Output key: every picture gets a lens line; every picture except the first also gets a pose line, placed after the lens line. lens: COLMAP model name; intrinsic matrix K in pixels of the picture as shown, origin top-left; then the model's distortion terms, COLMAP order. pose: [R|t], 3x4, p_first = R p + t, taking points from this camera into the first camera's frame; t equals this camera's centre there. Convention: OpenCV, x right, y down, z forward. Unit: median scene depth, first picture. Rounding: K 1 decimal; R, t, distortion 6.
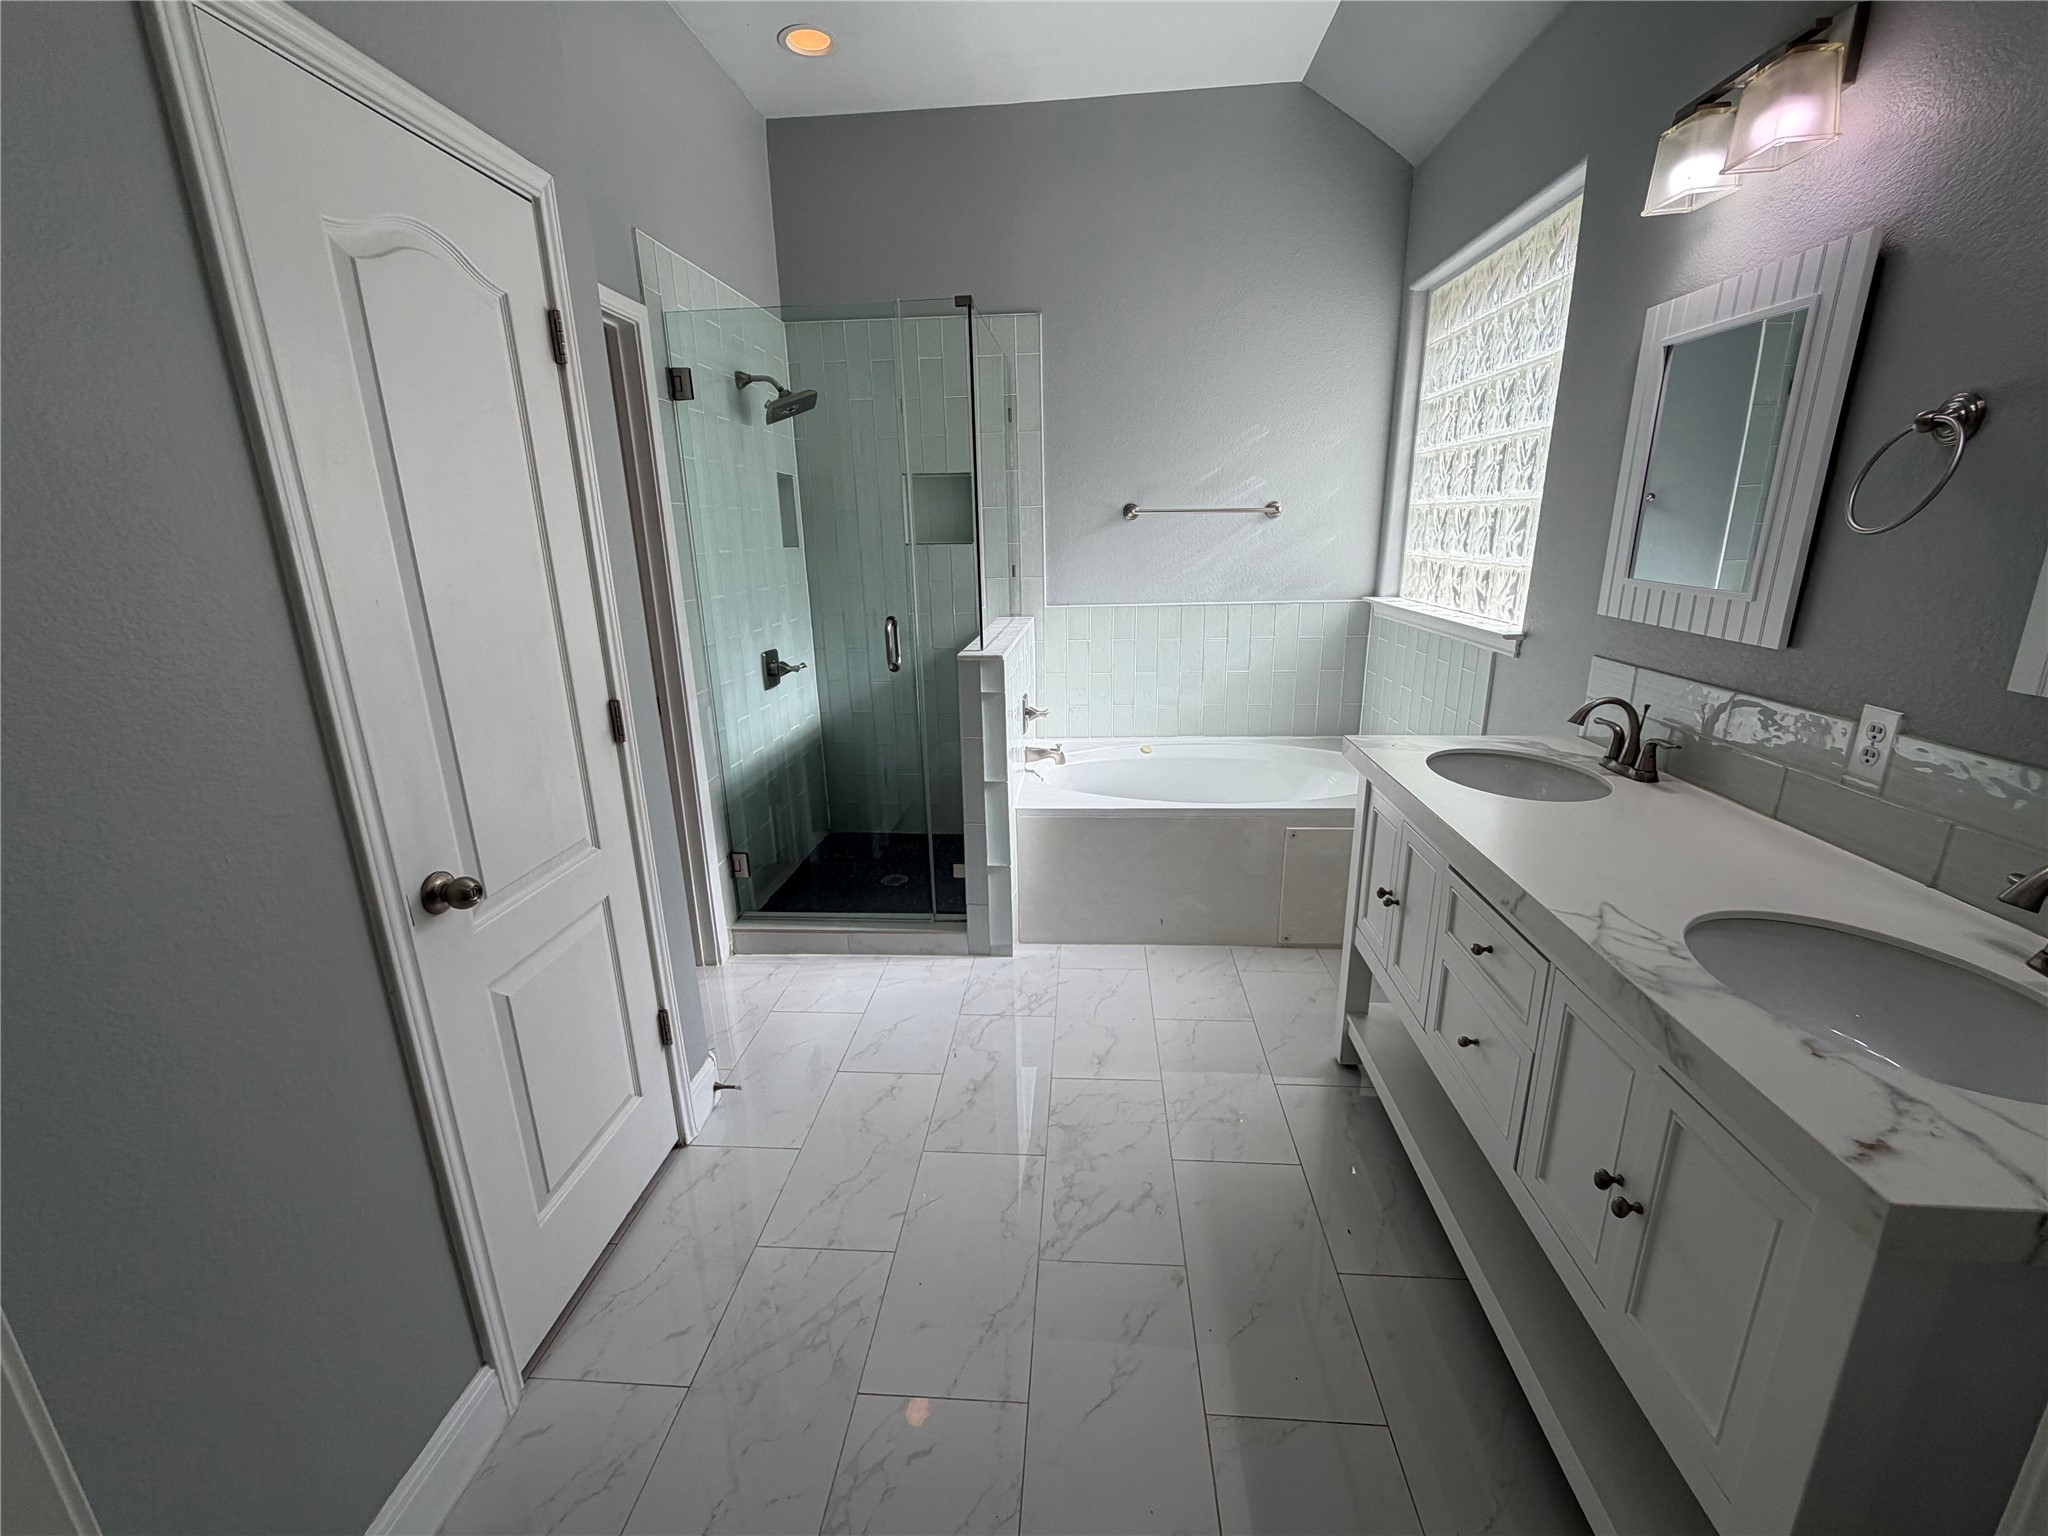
lens RADIAL K [[846.2, 0, 1018.5], [0, 846.2, 769.4], [0, 0, 1]] dist [-0.001176, 0.000759]
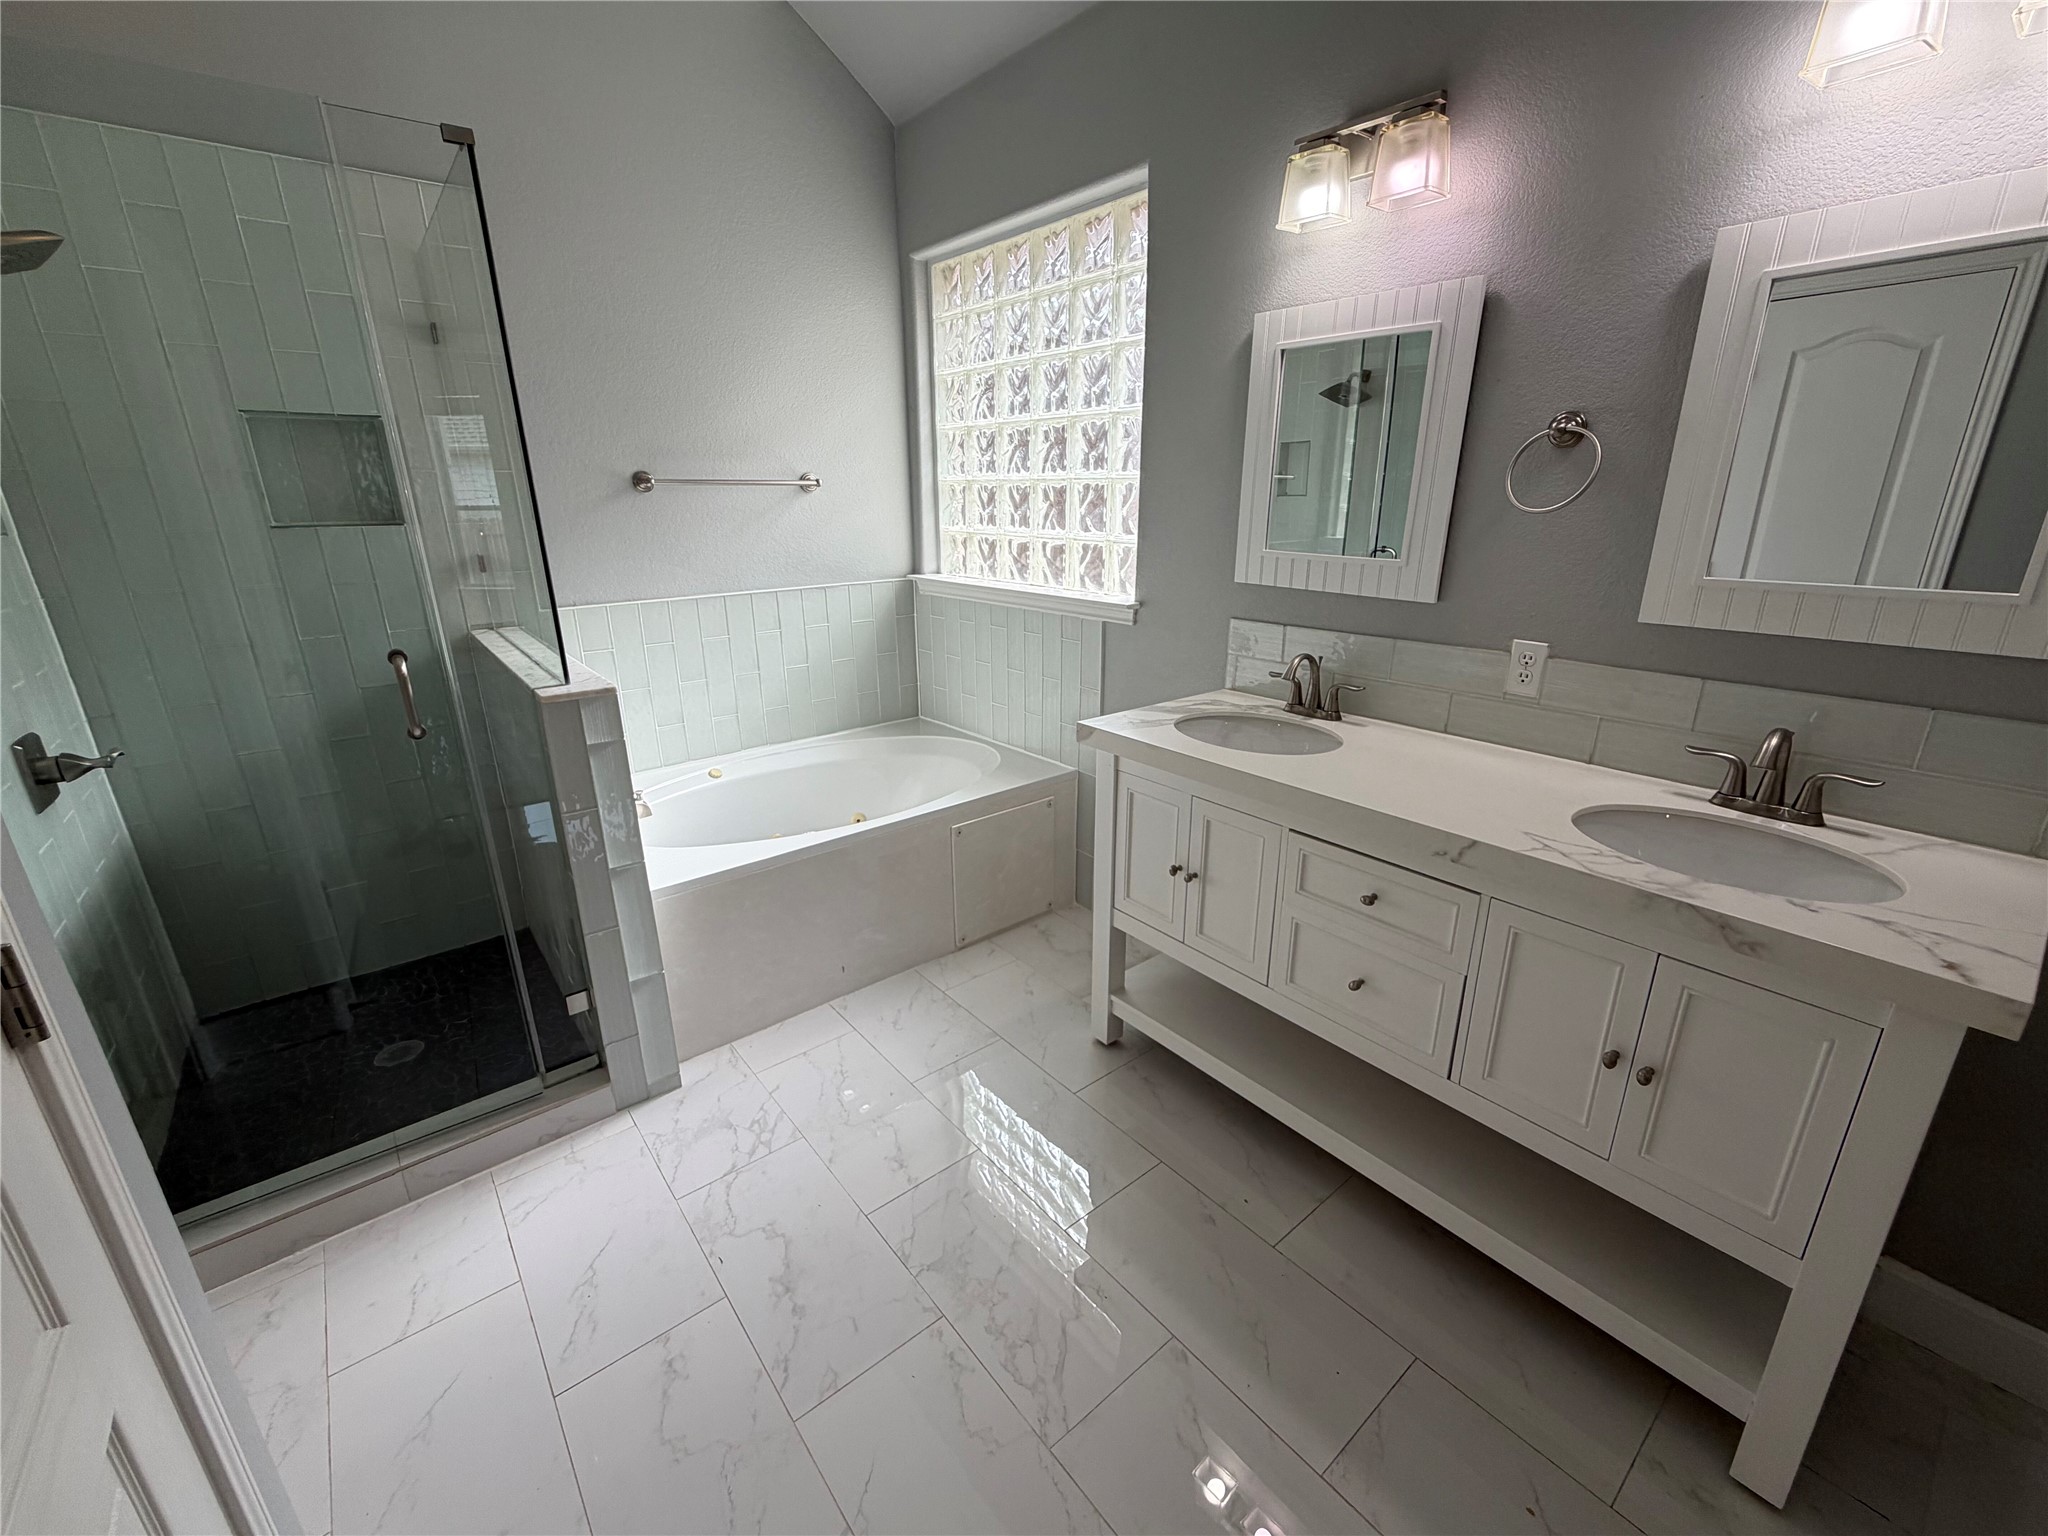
lens RADIAL K [[846.2, 0, 1024.6], [0, 846.2, 768.5], [0, 0, 1]] dist [-0.001176, 0.000759]
pose [[0.722718, -0.202247, 0.660890, -0.250481], [0.184246, 0.978002, 0.097807, -0.076181], [-0.666132, 0.051079, 0.744082, 0.263770]]
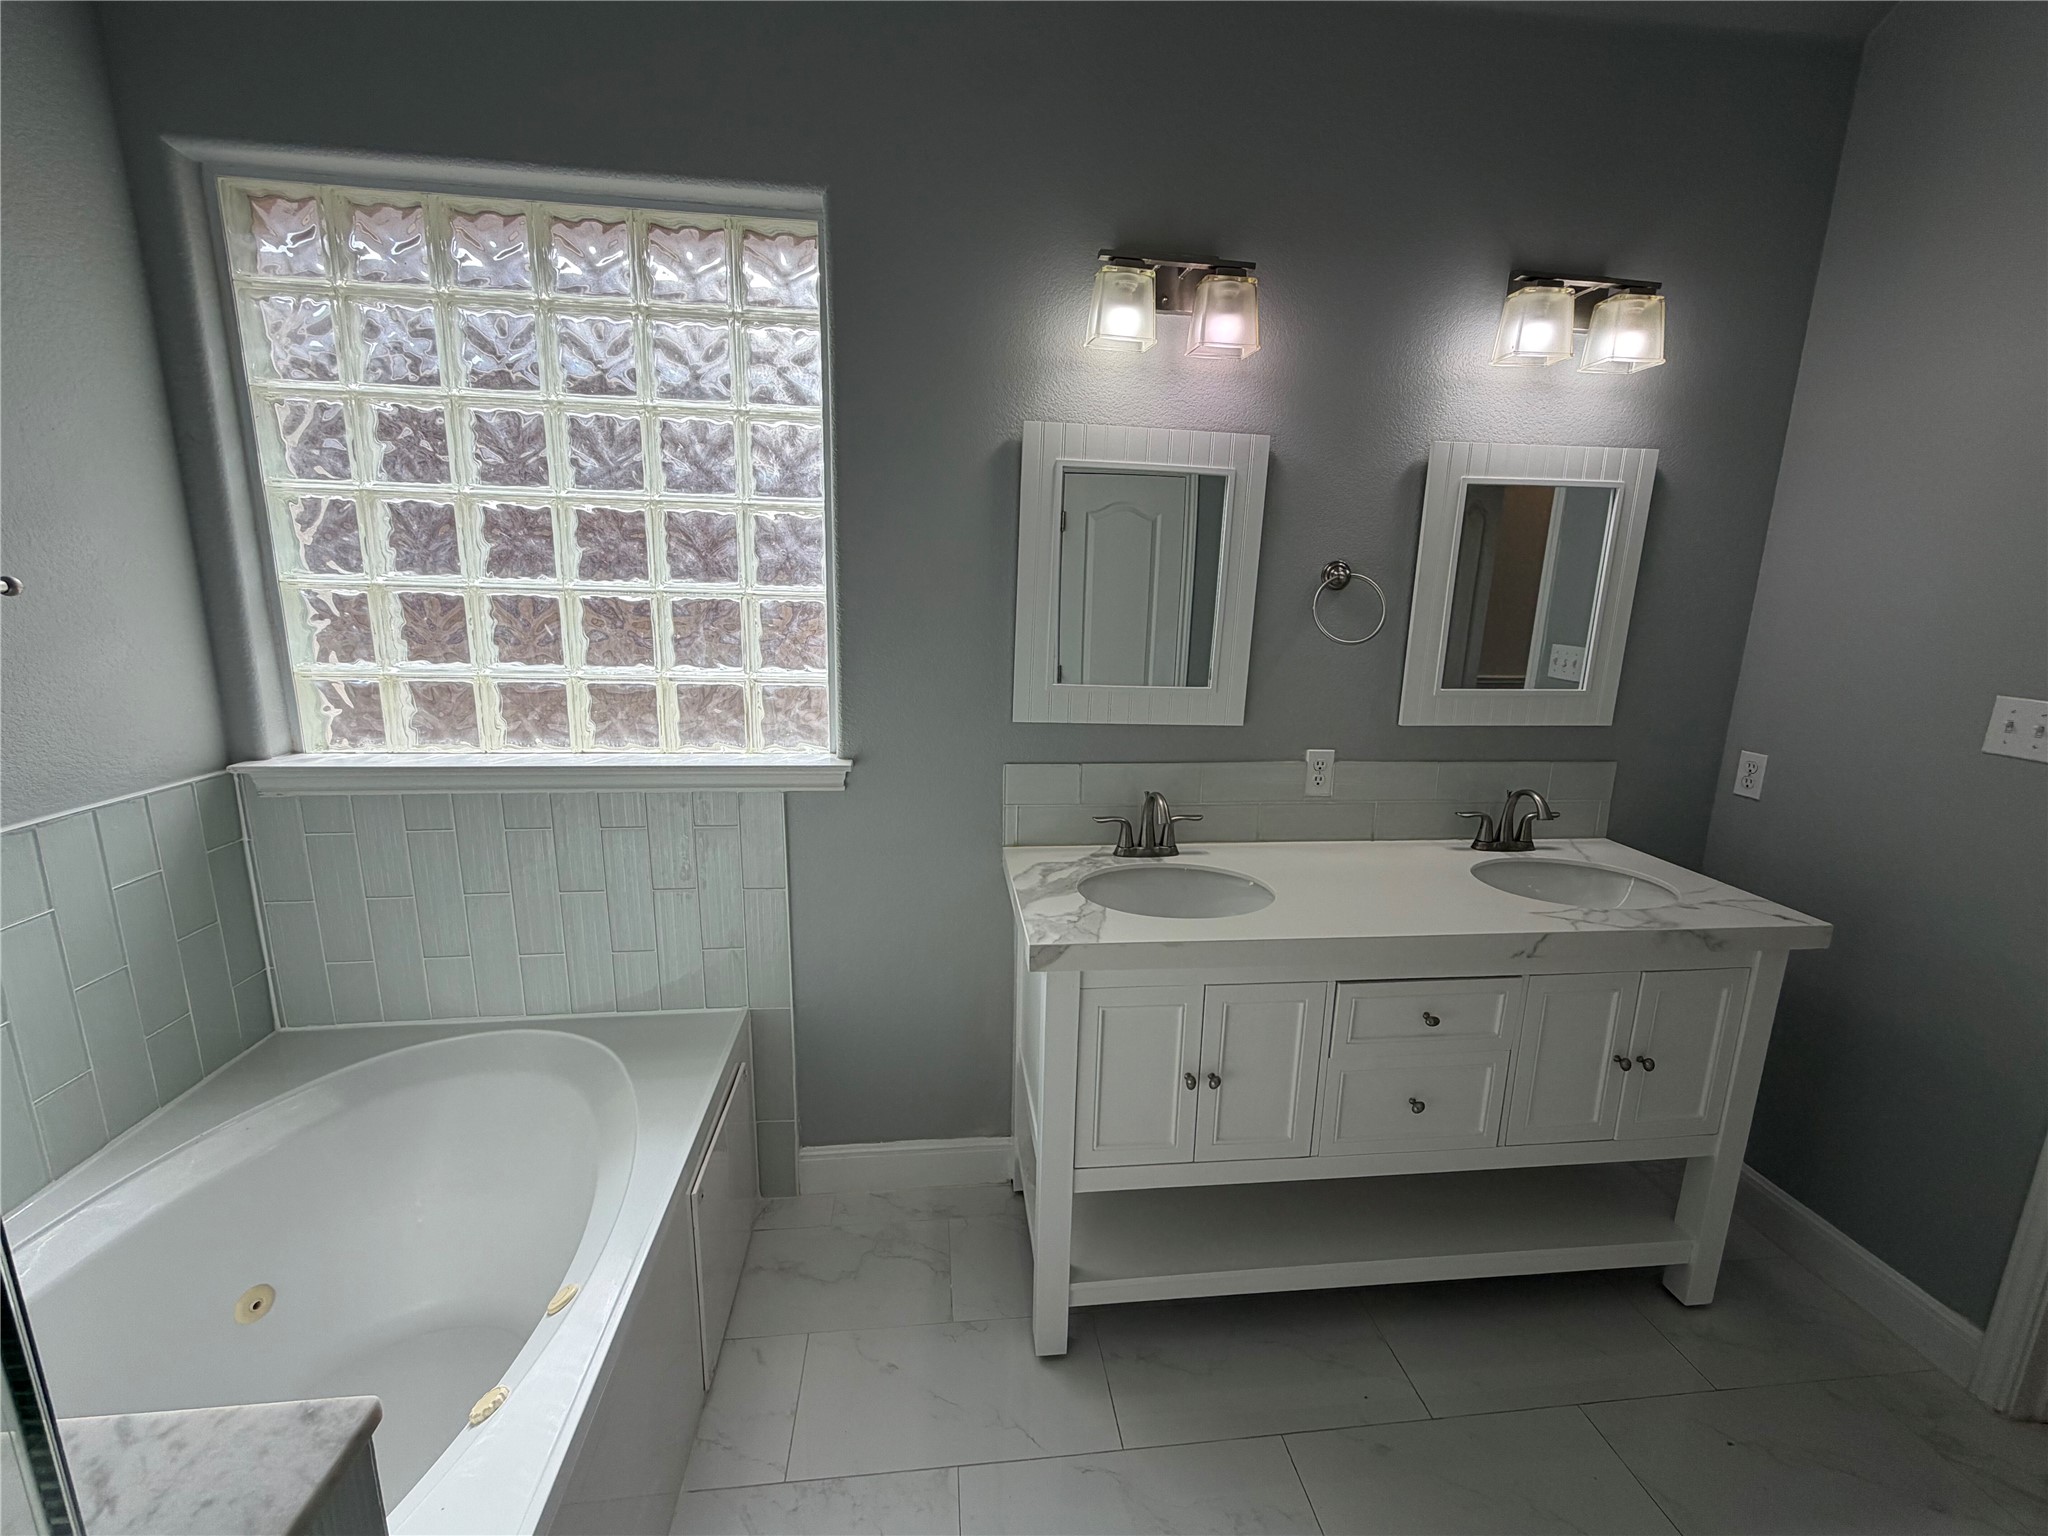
lens RADIAL K [[846.2, 0, 1019.9], [0, 846.2, 771.1], [0, 0, 1]] dist [-0.001176, 0.000759]
pose [[-0.188014, -0.193456, 0.962926, -0.196844], [0.256053, 0.936852, 0.238212, -0.272201], [-0.948202, 0.291347, -0.126606, 0.856018]]
